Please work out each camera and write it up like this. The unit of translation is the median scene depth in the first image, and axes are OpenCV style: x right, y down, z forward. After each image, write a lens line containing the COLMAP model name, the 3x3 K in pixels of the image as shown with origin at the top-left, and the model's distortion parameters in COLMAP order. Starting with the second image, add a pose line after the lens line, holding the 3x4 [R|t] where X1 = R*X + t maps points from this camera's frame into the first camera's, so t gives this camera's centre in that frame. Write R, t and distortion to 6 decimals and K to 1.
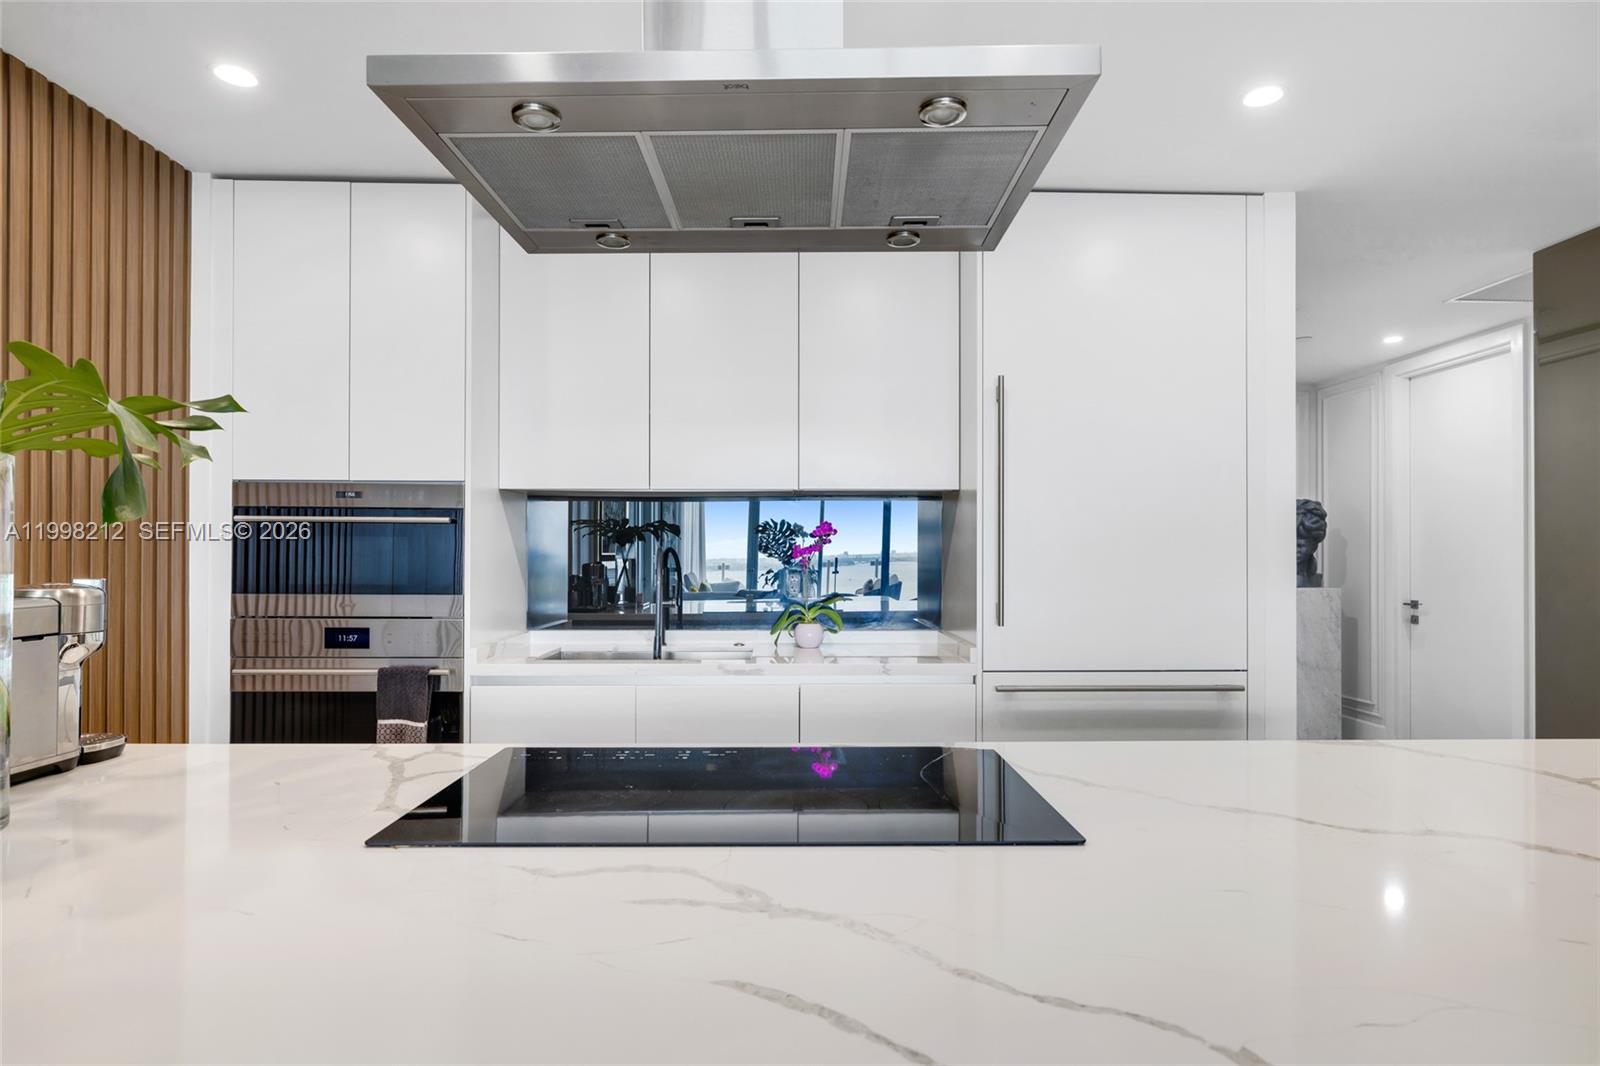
lens RADIAL K [[847.4, 0, 797.9], [0, 847.4, 544.9], [0, 0, 1]] dist [-0.001496, -0.000140]
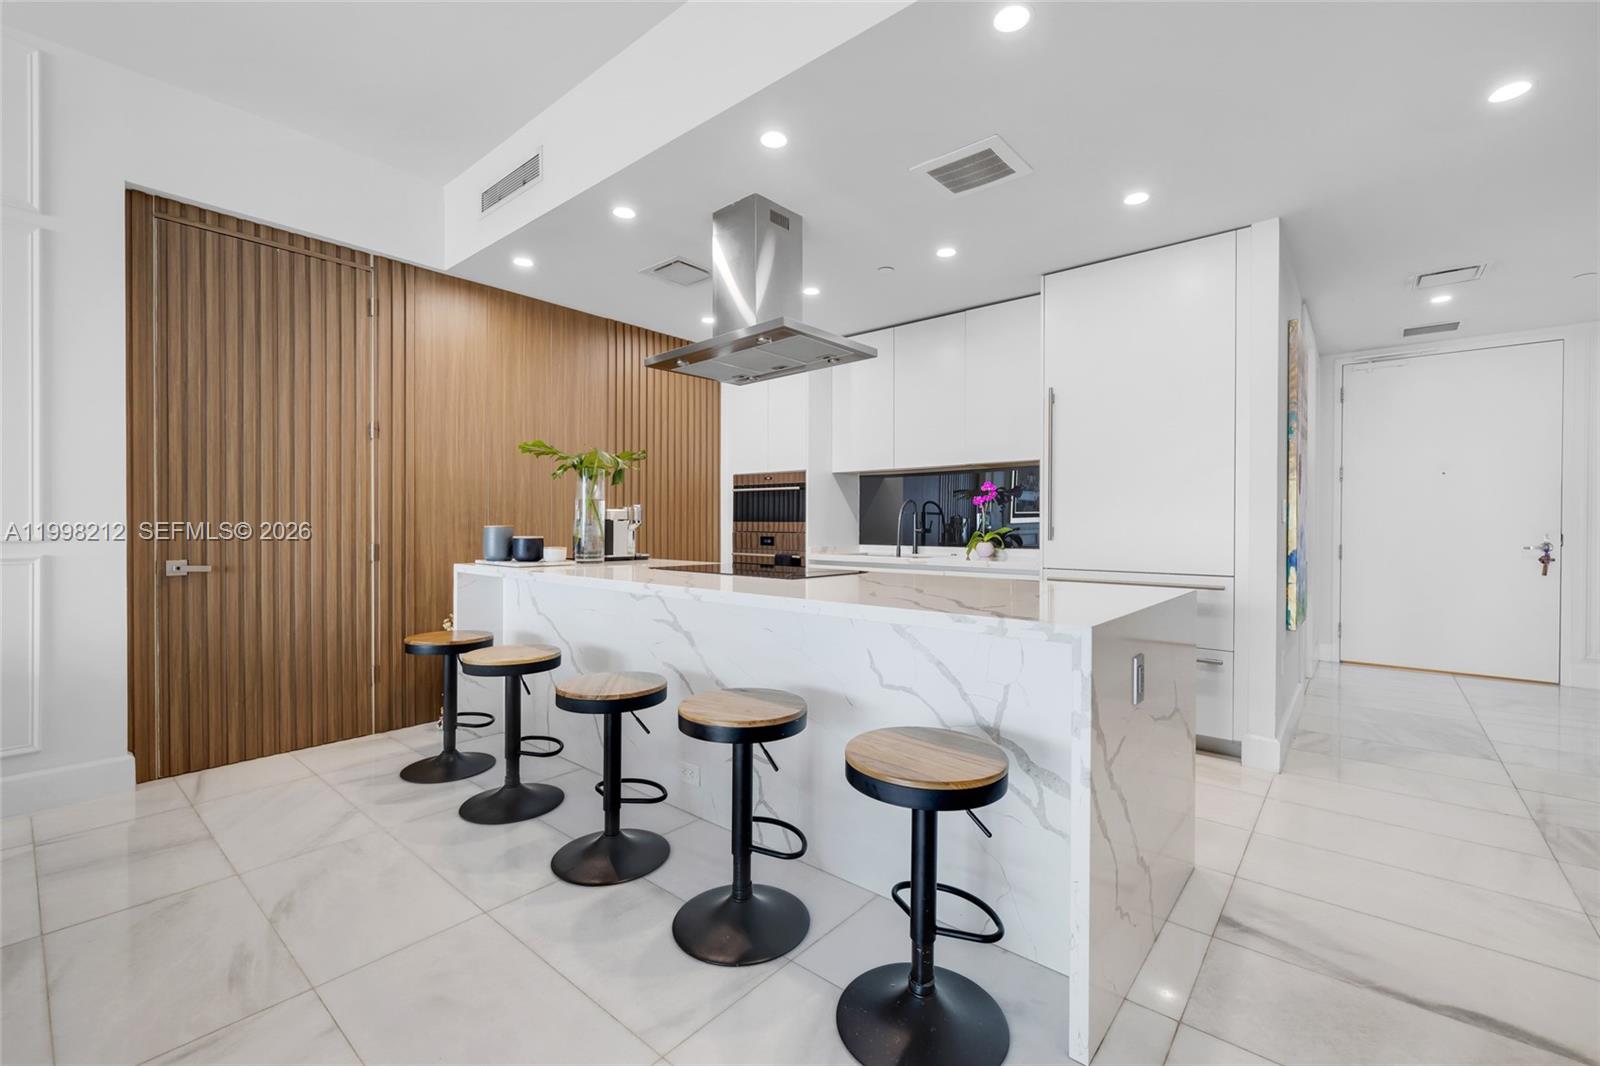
lens RADIAL K [[669.4, 0, 814.9], [0, 669.4, 527.3], [0, 0, 1]] dist [-0.000272, 0.000018]
pose [[0.749792, 0.003434, -0.661665, 0.767240], [0.003483, 0.999952, 0.009137, 0.056470], [0.661665, -0.009155, 0.749744, -0.278227]]
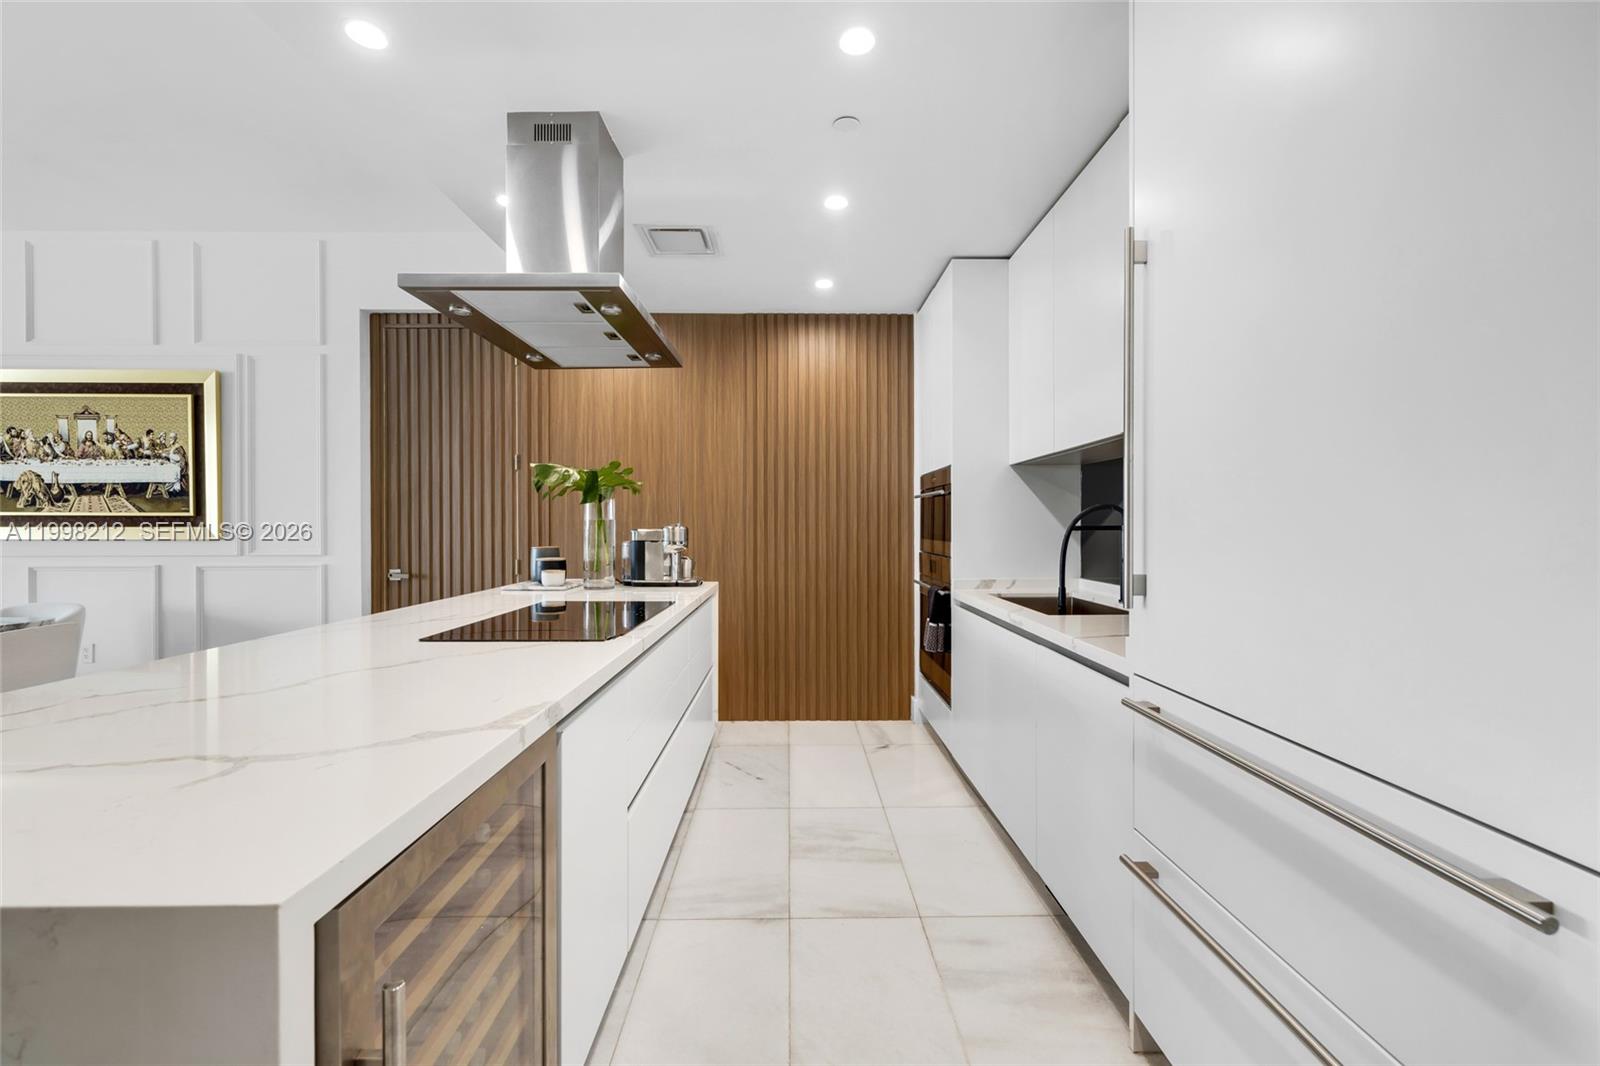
lens RADIAL K [[681.7, 0, 800.0], [0, 681.7, 533.0], [0, 0, 1]] dist [0.000113, 0.000091]
pose [[-0.018853, 0.001799, -0.999821, 0.797735], [0.008990, 0.999958, 0.001630, 0.039790], [0.999782, -0.008957, -0.018869, 0.764638]]
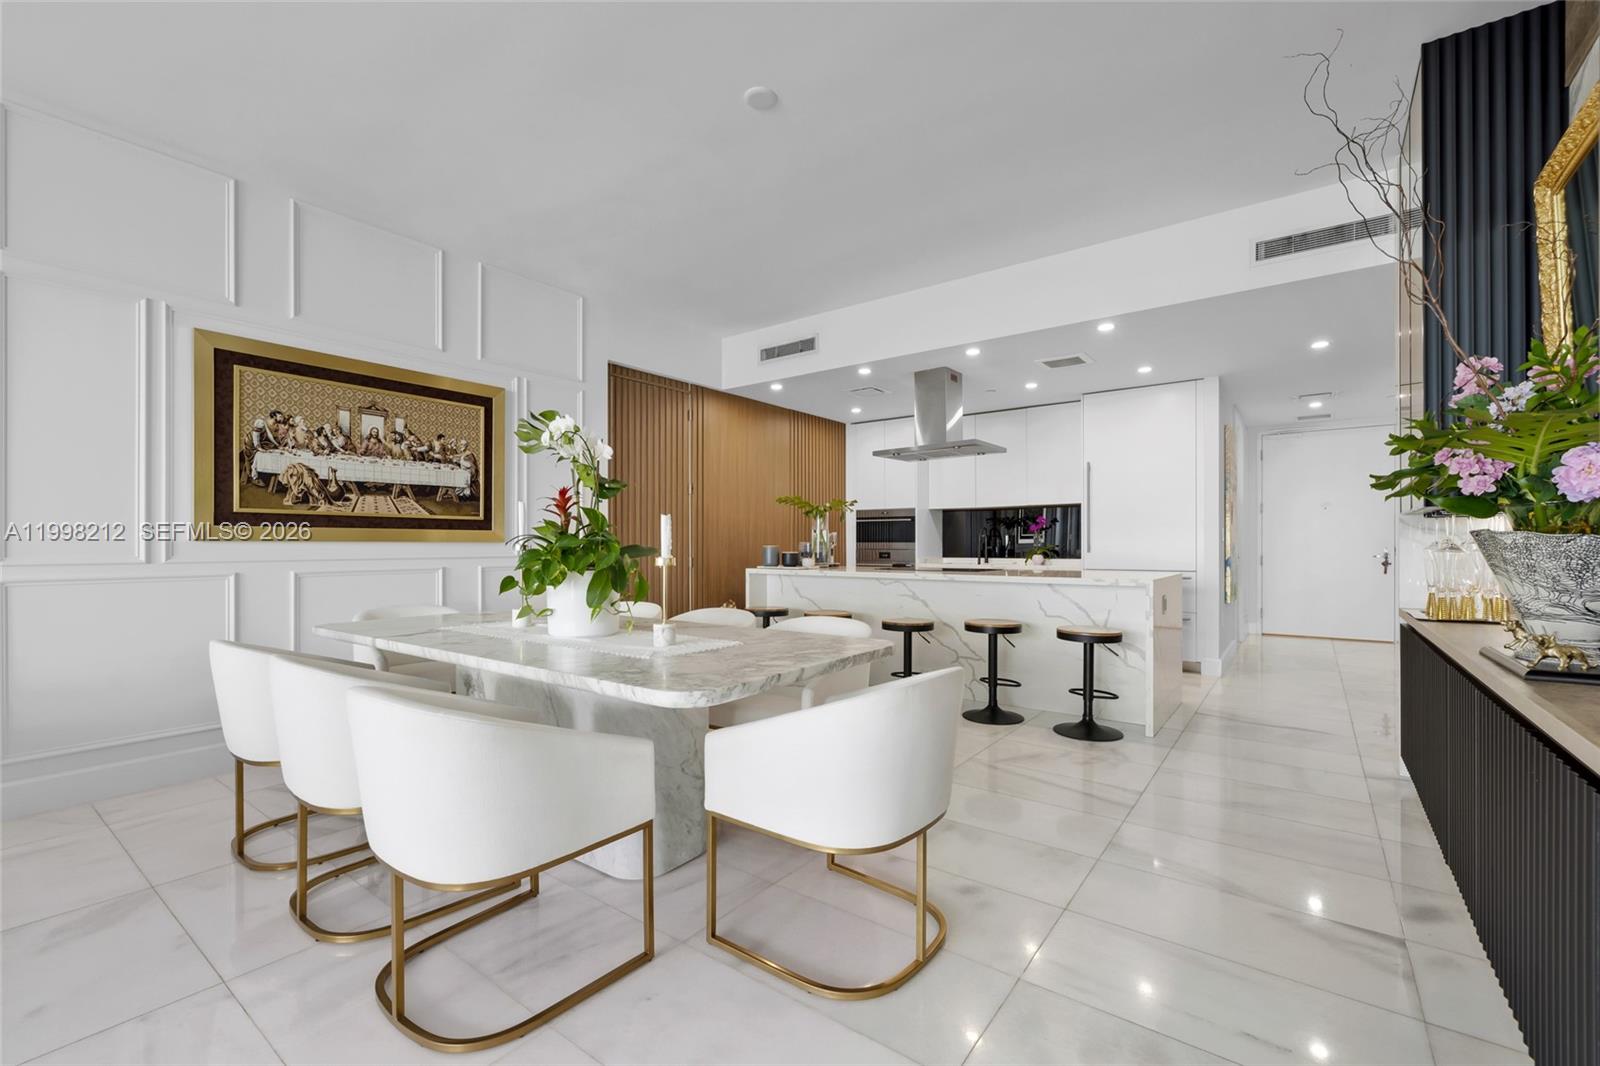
lens RADIAL K [[676.0, 0, 798.0], [0, 676.0, 543.2], [0, 0, 1]] dist [0.001103, 0.000158]
pose [[0.778381, -0.004846, -0.627773, 0.899980], [0.008963, 0.999954, 0.003395, 0.048501], [0.627728, -0.008269, 0.778389, -1.329645]]
